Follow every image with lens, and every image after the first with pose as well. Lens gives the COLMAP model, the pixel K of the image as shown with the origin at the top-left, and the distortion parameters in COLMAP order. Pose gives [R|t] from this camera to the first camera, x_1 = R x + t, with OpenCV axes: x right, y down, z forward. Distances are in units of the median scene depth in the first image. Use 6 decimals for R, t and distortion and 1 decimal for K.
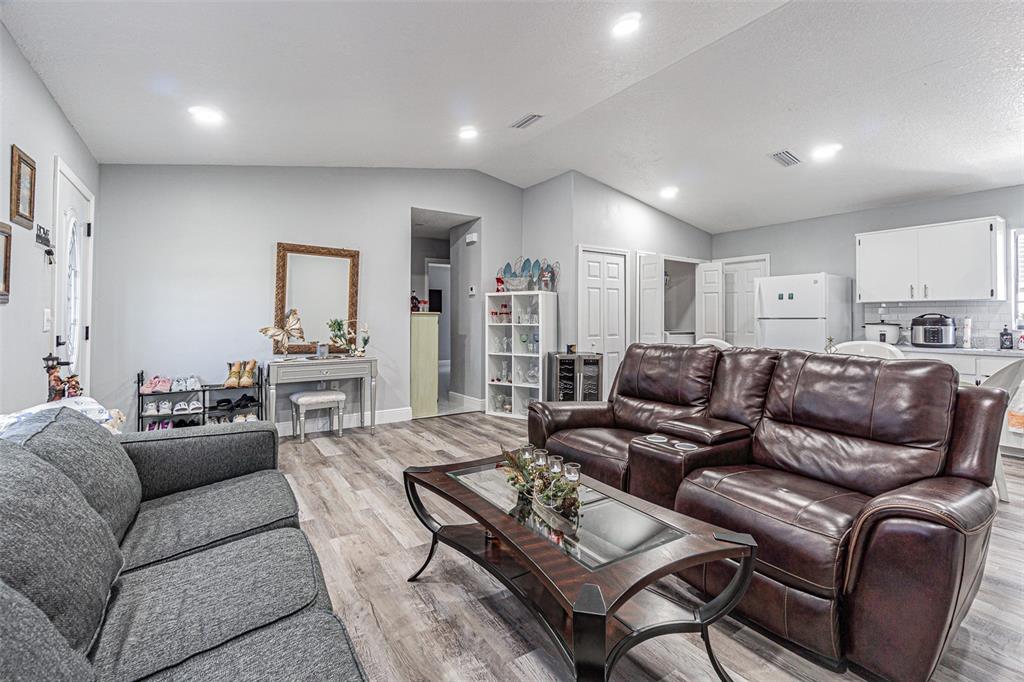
lens RADIAL K [[460.6, 0, 509.9], [0, 460.6, 316.2], [0, 0, 1]] dist [-0.000187, -0.000062]
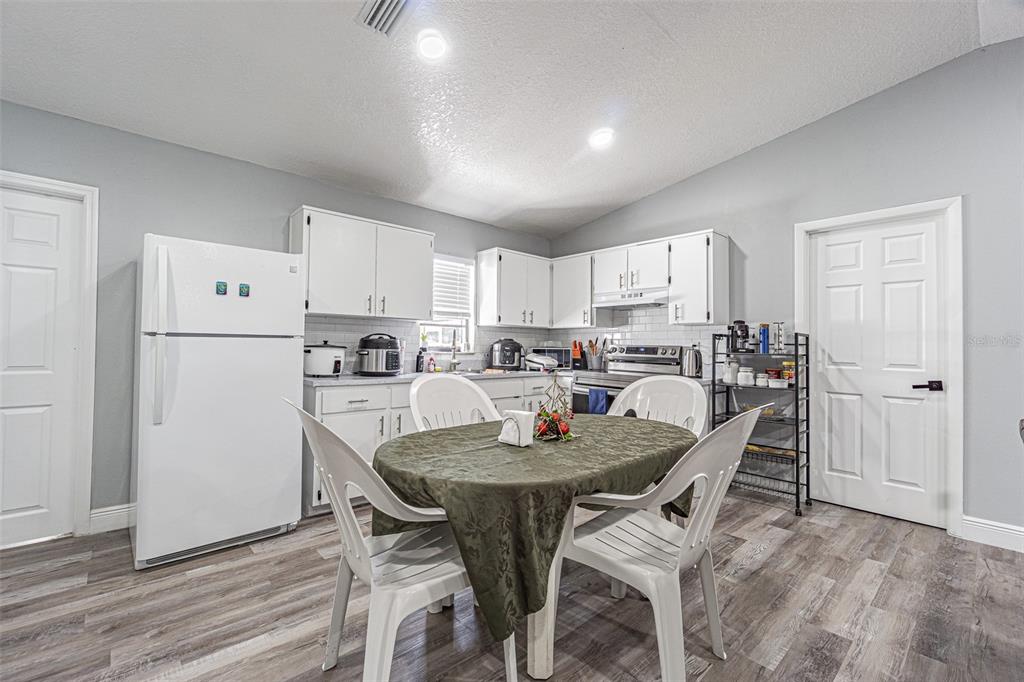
lens RADIAL K [[442.3, 0, 507.3], [0, 442.3, 341.3], [0, 0, 1]] dist [-0.001712, 0.000080]
pose [[-0.146601, 0.006752, 0.989173, 0.112987], [-0.013275, 0.999873, -0.008792, 0.011460], [-0.989107, -0.014420, -0.146493, 0.842954]]
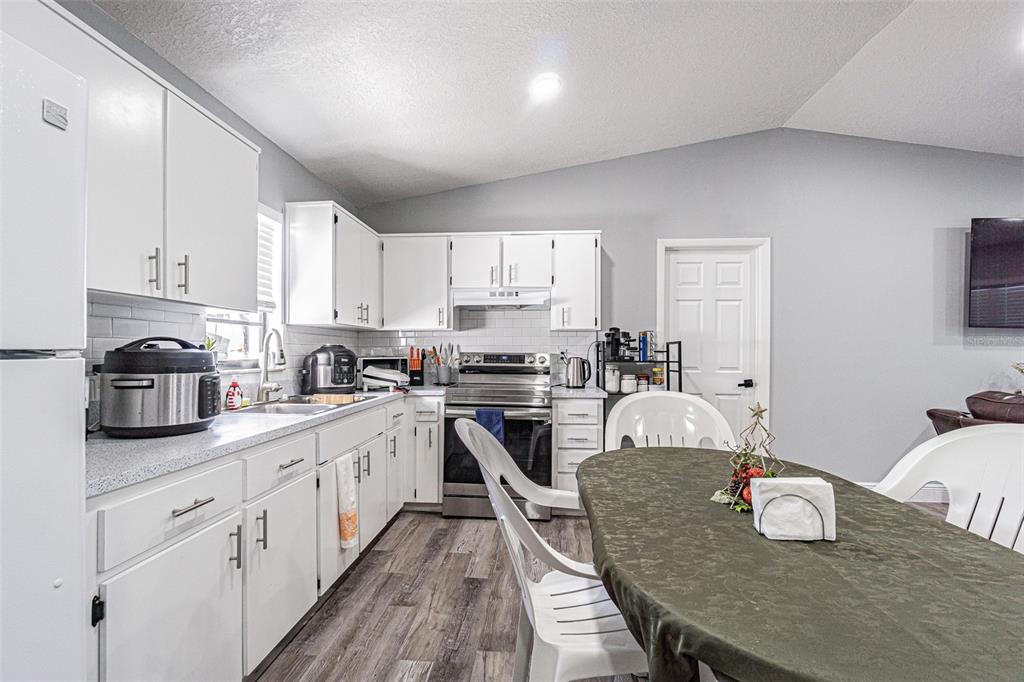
lens RADIAL K [[447.7, 0, 507.2], [0, 447.7, 348.4], [0, 0, 1]] dist [-0.003321, -0.000180]
pose [[-0.784334, -0.003716, 0.620328, 0.460282], [-0.006199, 0.999979, -0.001847, 0.002348], [-0.620308, -0.005294, -0.784340, 1.041849]]
